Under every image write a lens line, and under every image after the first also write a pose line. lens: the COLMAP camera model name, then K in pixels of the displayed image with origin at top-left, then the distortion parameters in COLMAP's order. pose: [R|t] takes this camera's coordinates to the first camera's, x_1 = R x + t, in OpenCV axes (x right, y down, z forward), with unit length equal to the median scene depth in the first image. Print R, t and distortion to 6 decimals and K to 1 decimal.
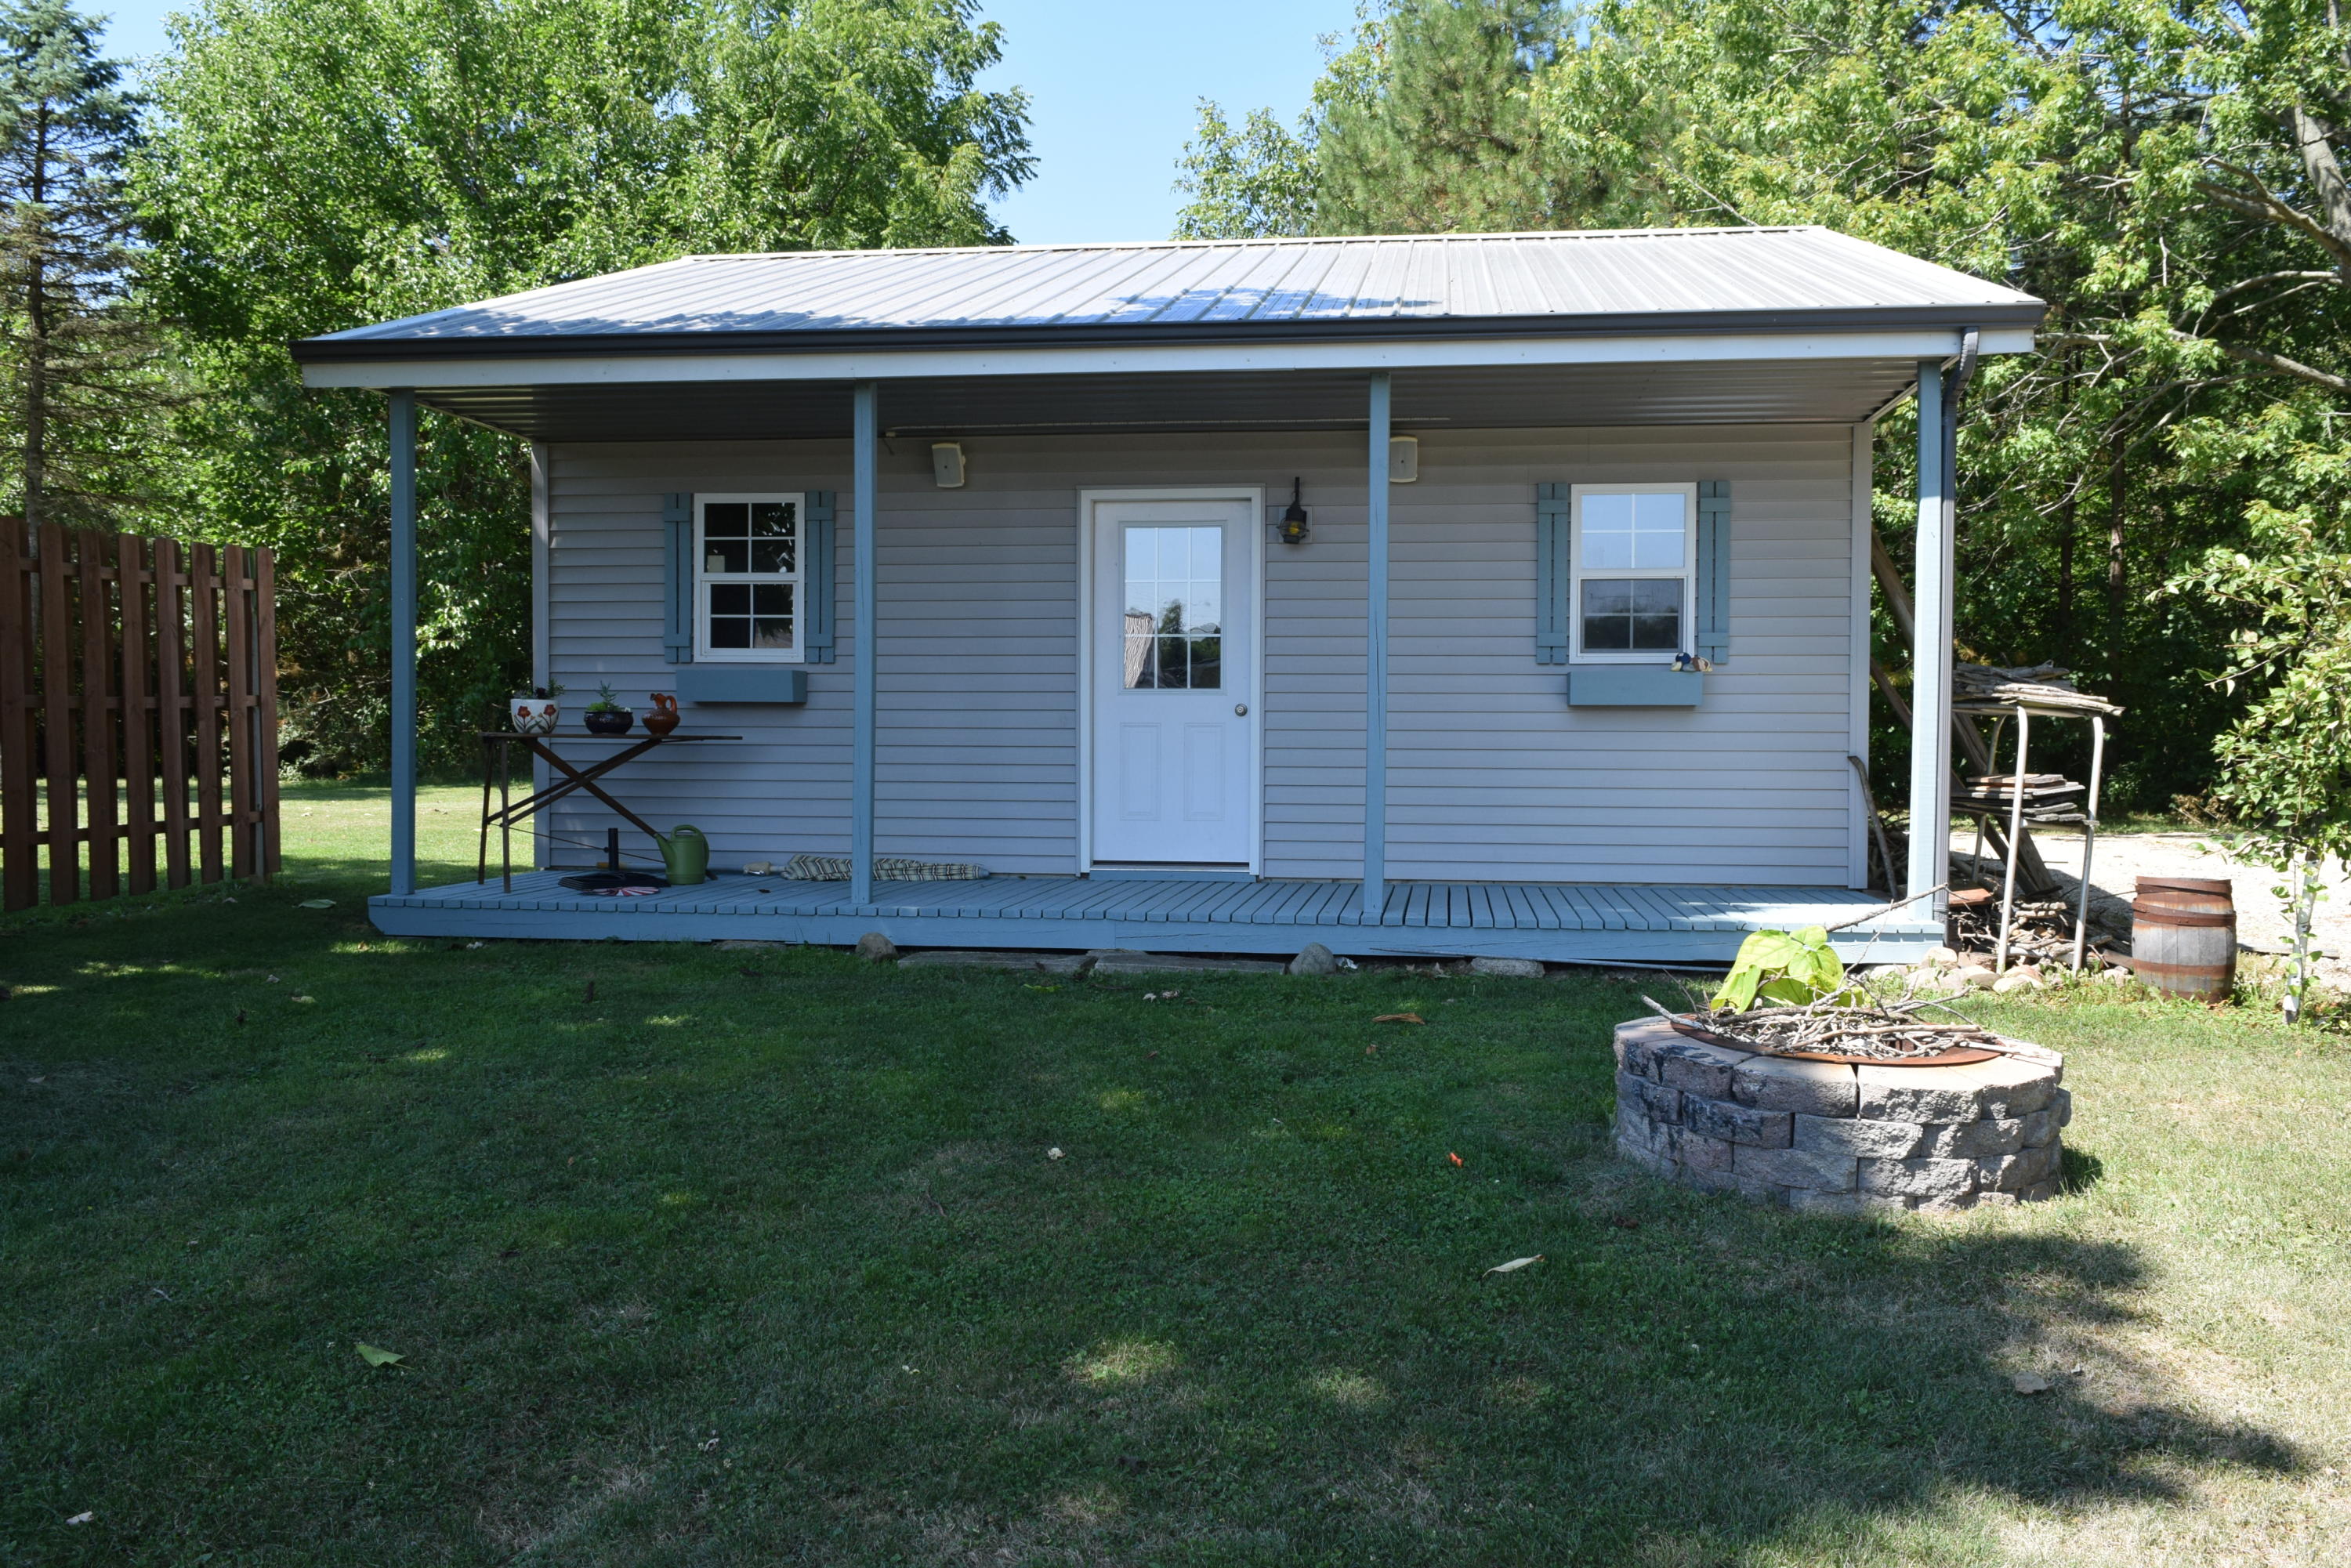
lens RADIAL K [[1818.4, 0, 1174.8], [0, 1818.4, 780.2], [0, 0, 1]] dist [-0.022013, 0.011274]
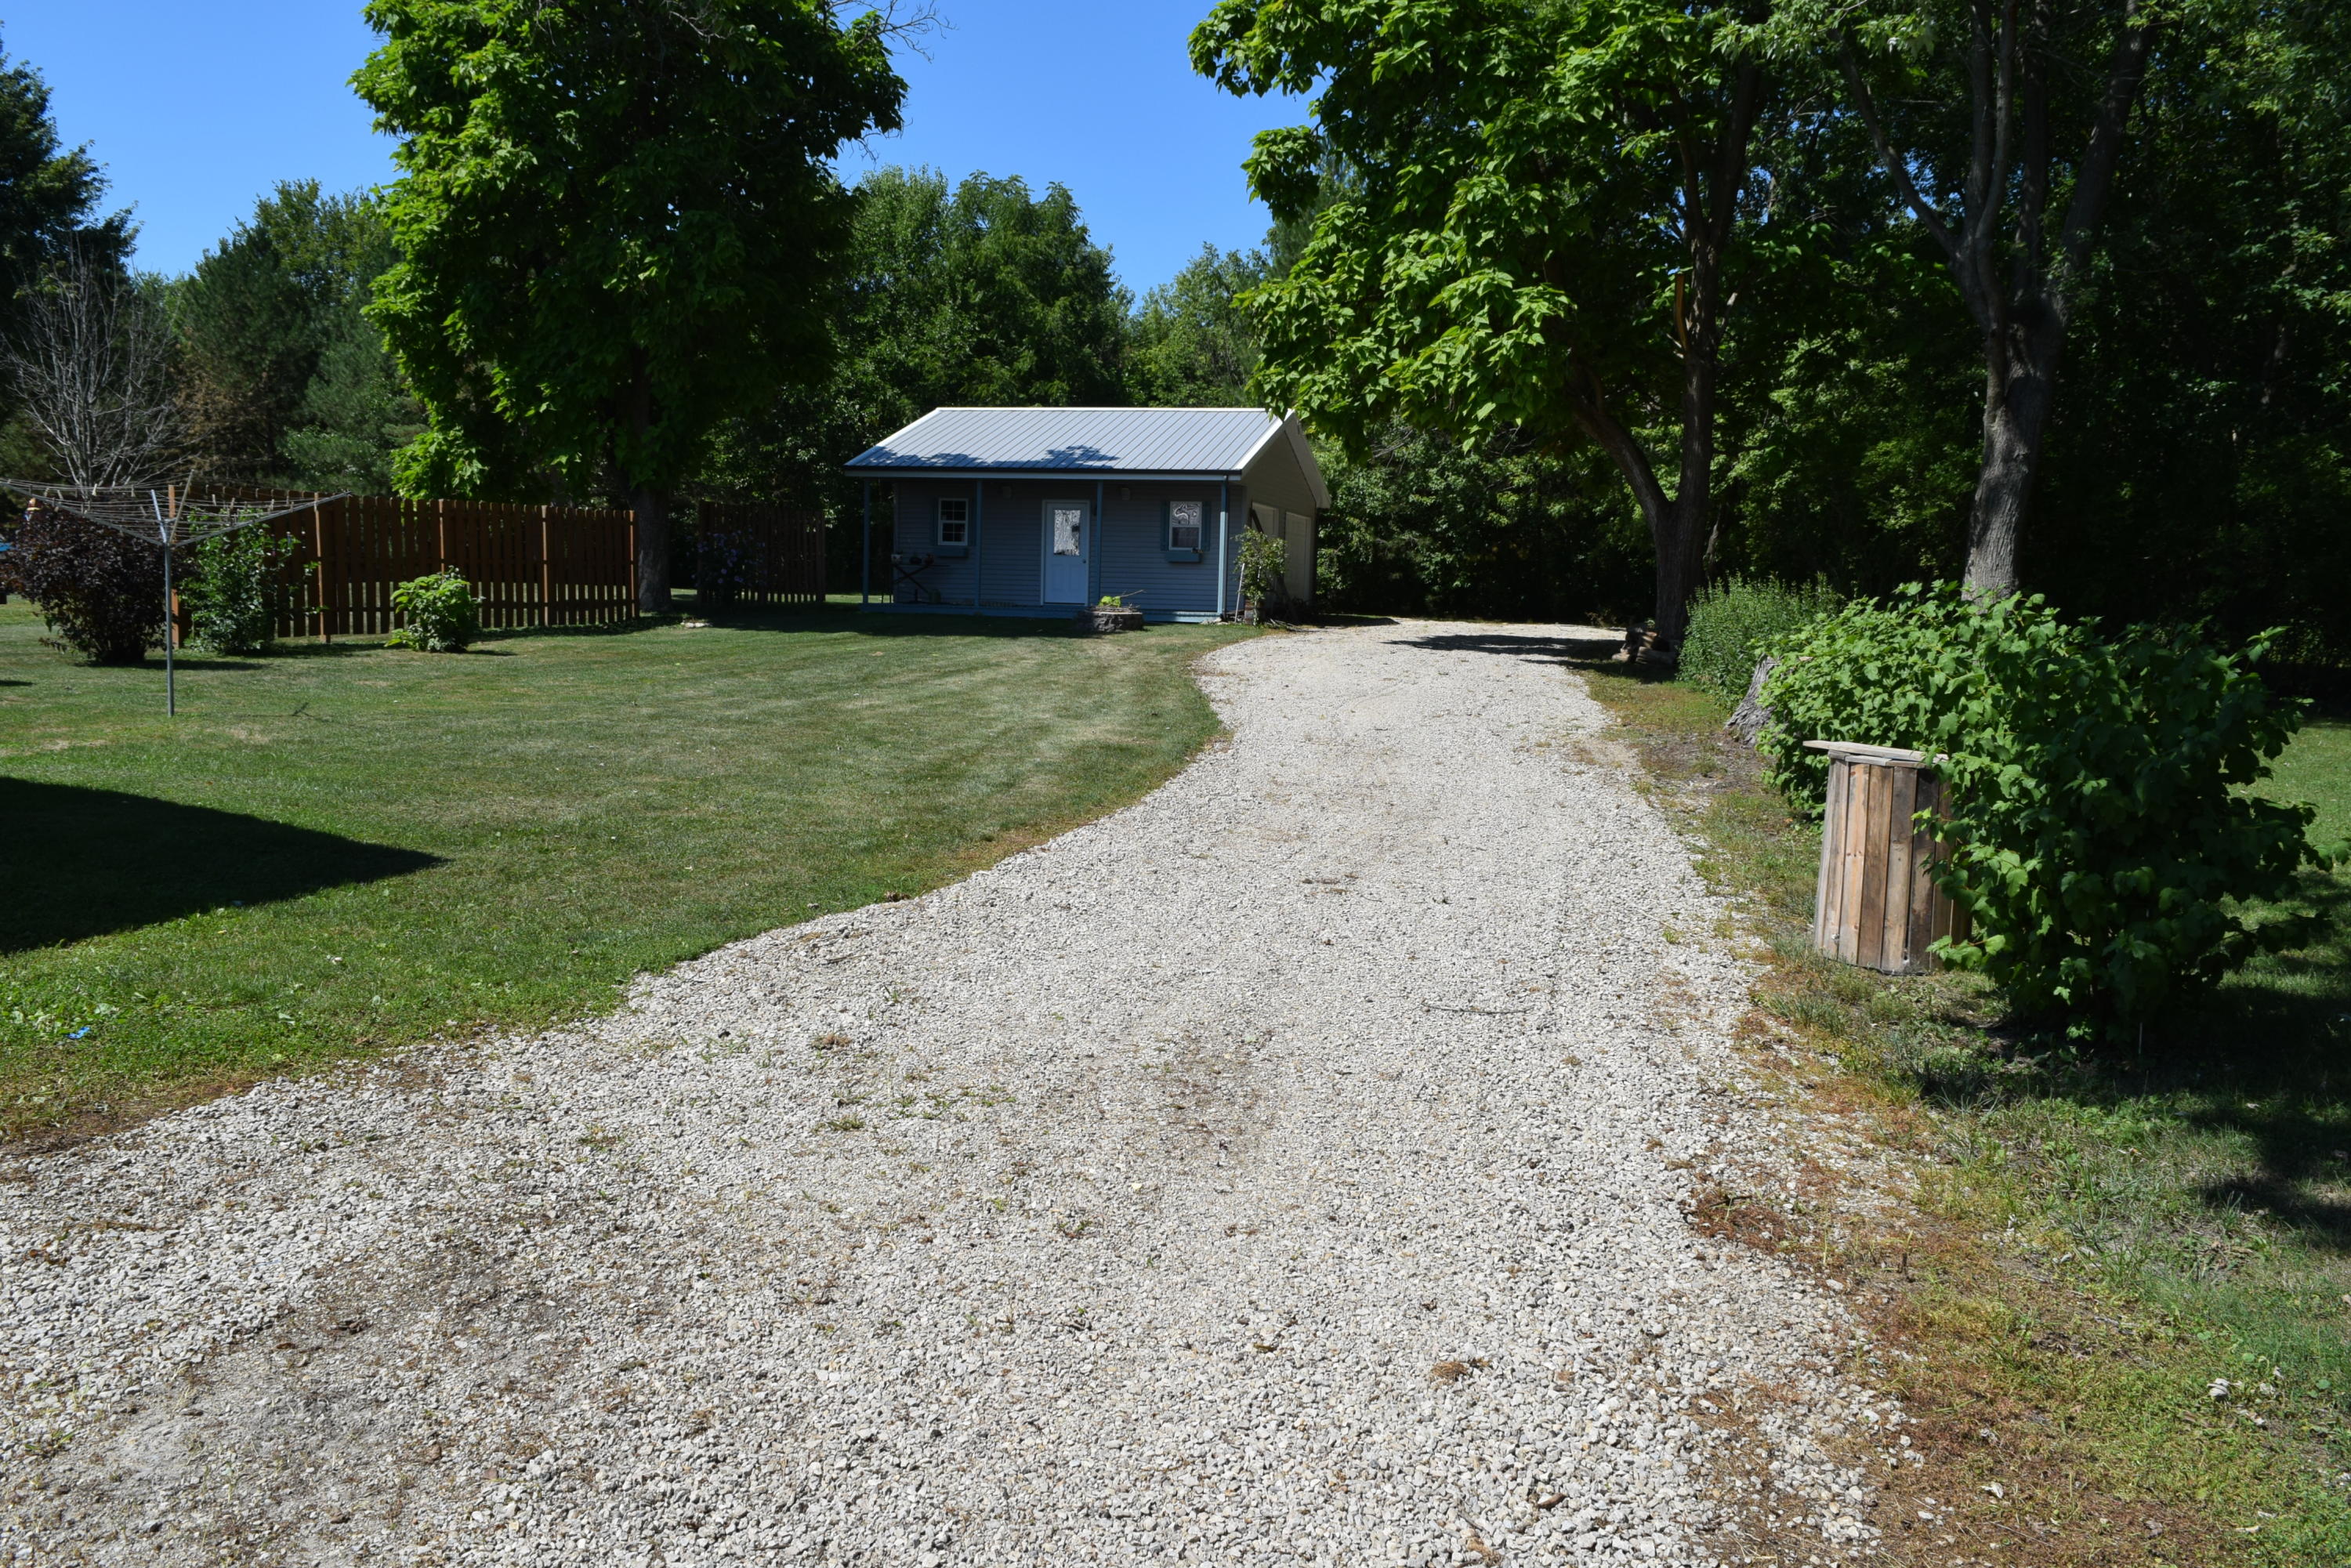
lens RADIAL K [[1818.4, 0, 1177.2], [0, 1818.4, 785.7], [0, 0, 1]] dist [-0.022013, 0.011274]
pose [[0.992291, 0.033575, -0.119297, 0.692144], [-0.023918, 0.996388, 0.081481, 0.112557], [0.121602, -0.078000, 0.989509, -2.701656]]
